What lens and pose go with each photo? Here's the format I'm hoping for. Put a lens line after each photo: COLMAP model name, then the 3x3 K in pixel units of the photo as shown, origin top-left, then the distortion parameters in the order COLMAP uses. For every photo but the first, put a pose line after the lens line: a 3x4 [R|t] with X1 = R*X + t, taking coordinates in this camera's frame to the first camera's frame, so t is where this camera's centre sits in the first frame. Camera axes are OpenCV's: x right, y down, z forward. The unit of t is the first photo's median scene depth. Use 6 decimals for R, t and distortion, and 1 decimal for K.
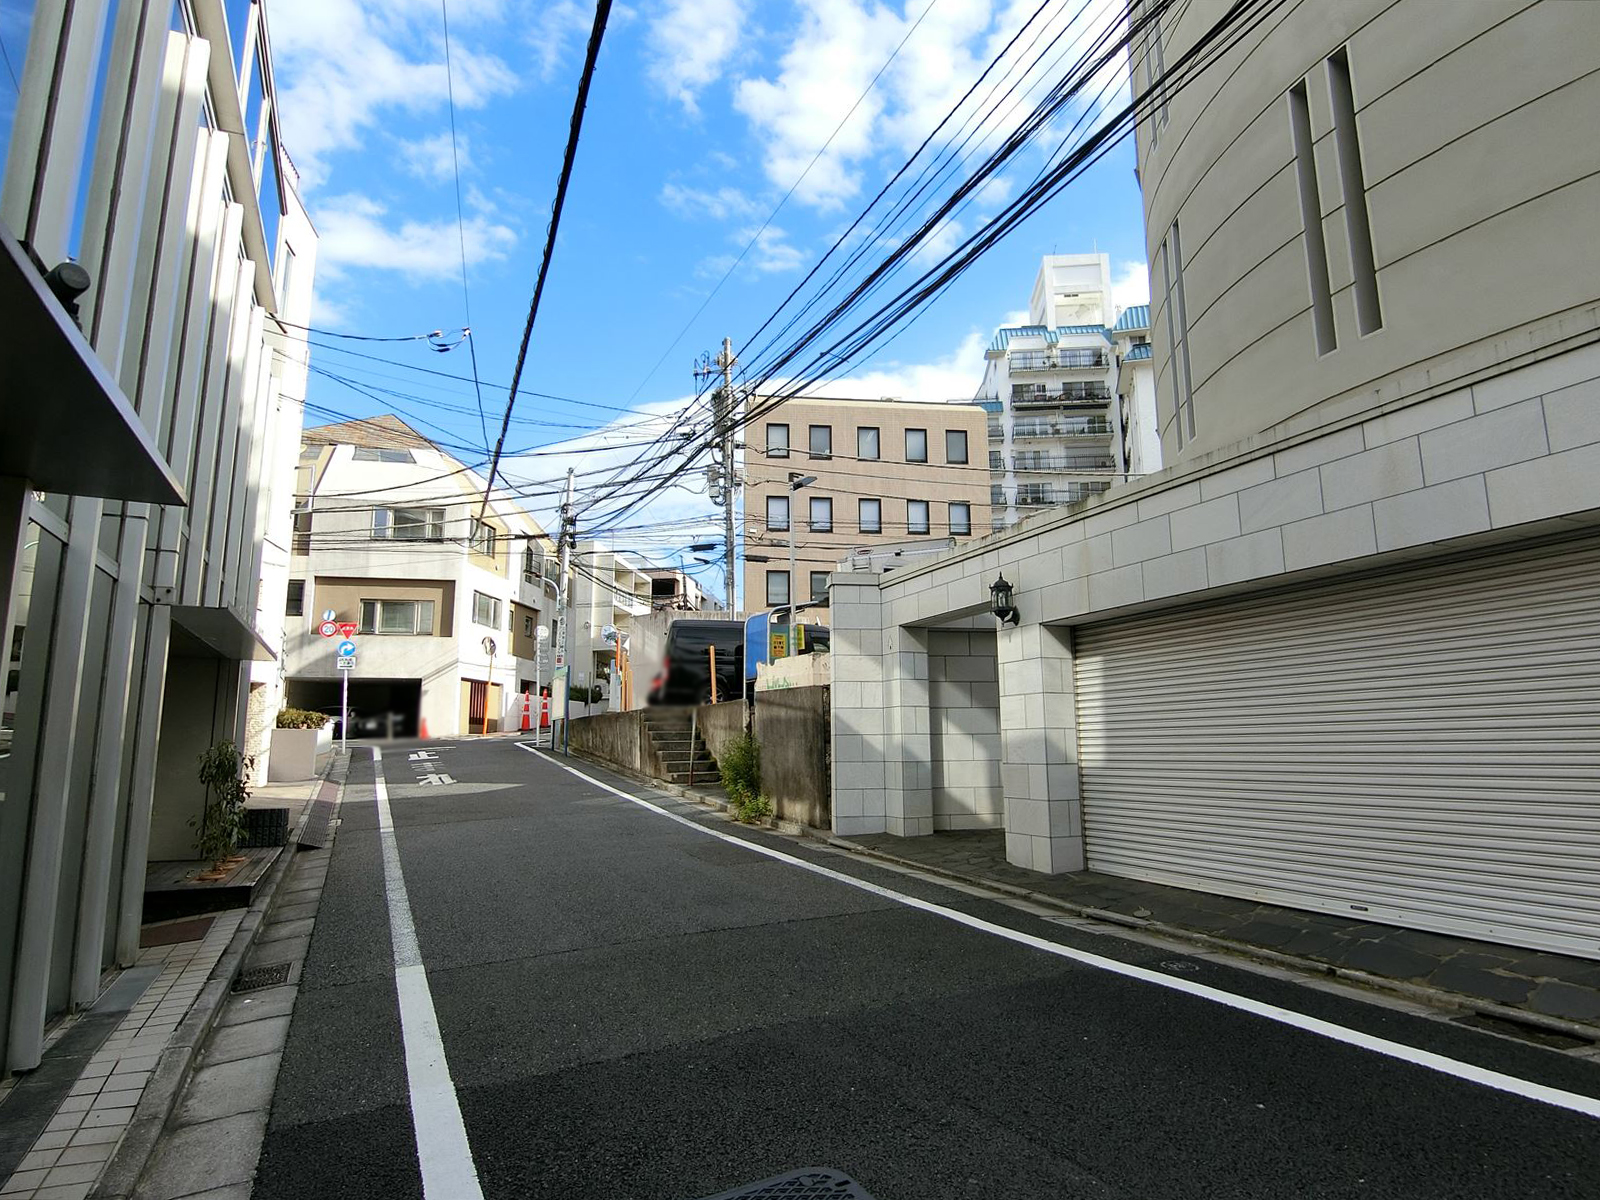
lens RADIAL K [[884.9, 0, 802.8], [0, 884.9, 594.3], [0, 0, 1]] dist [-0.017228, -0.001202]
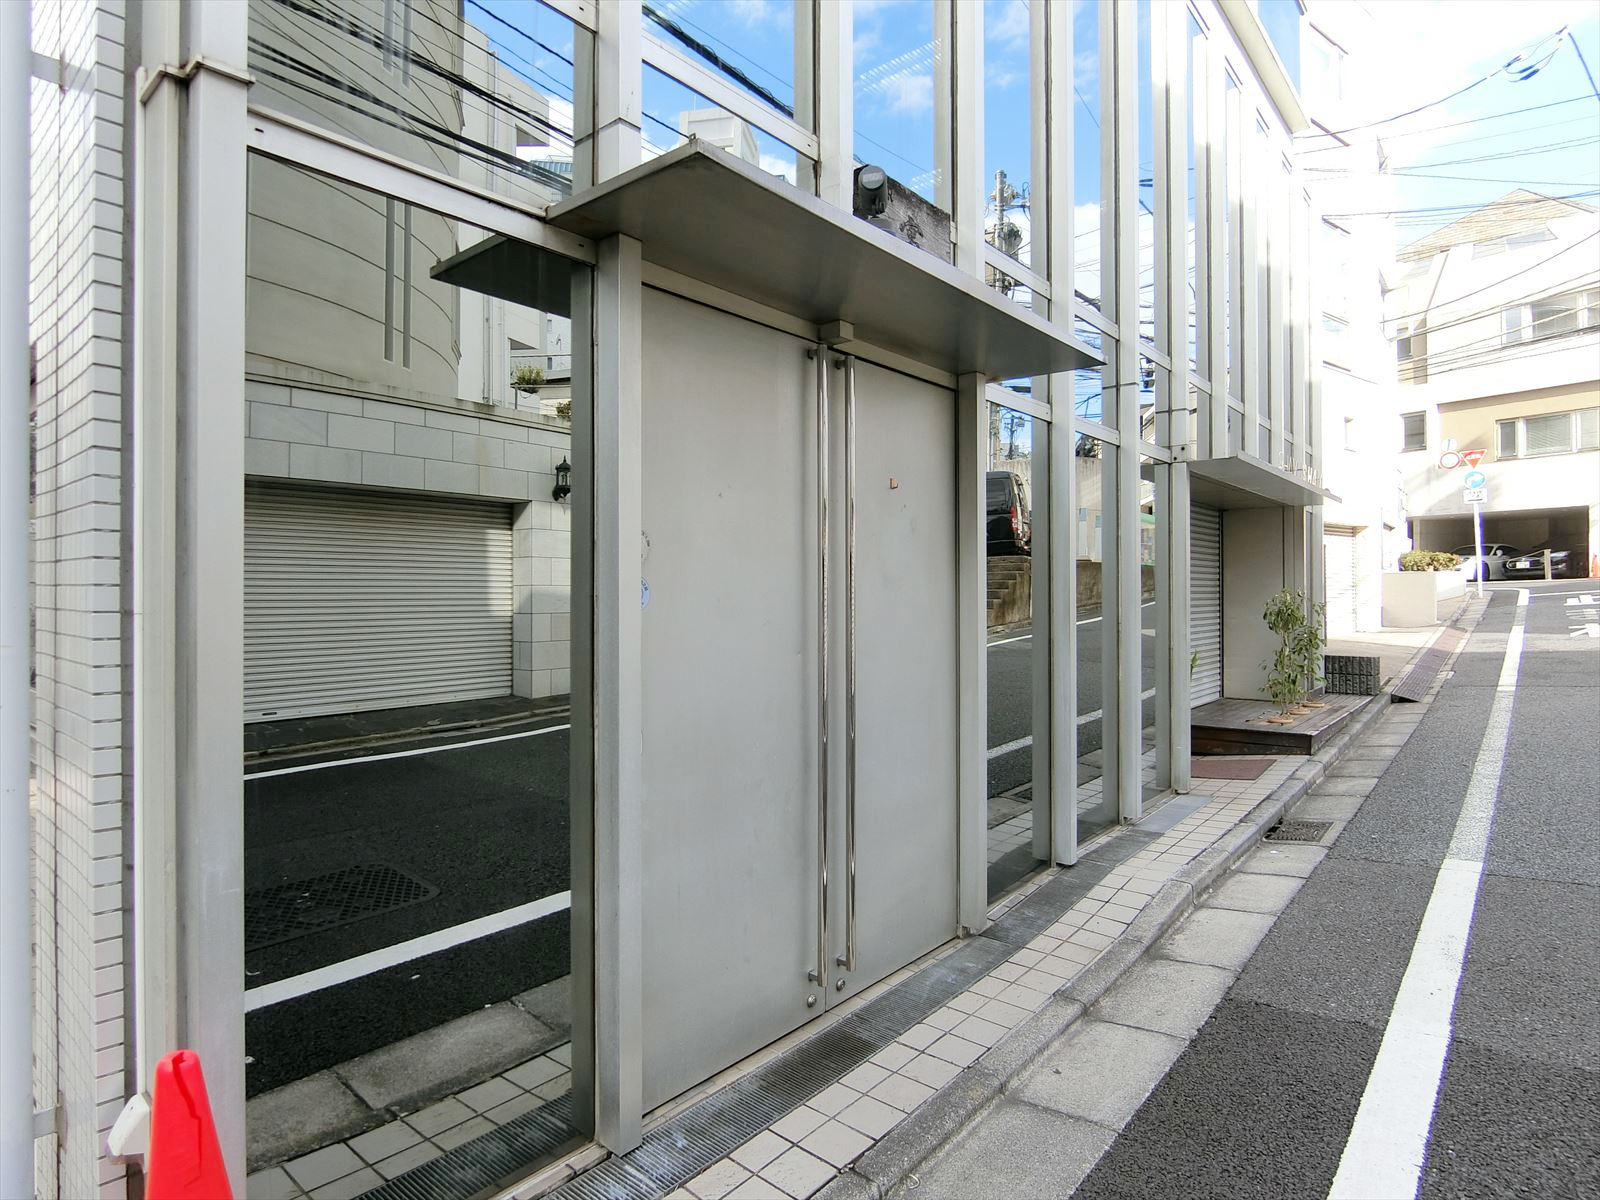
lens RADIAL K [[884.9, 0, 802.8], [0, 884.9, 594.3], [0, 0, 1]] dist [-0.017228, -0.001202]
pose [[0.406826, 0.003890, -0.913498, 0.038033], [0.158140, 0.984593, 0.074620, 0.014149], [0.899714, -0.174818, 0.399942, 0.122008]]
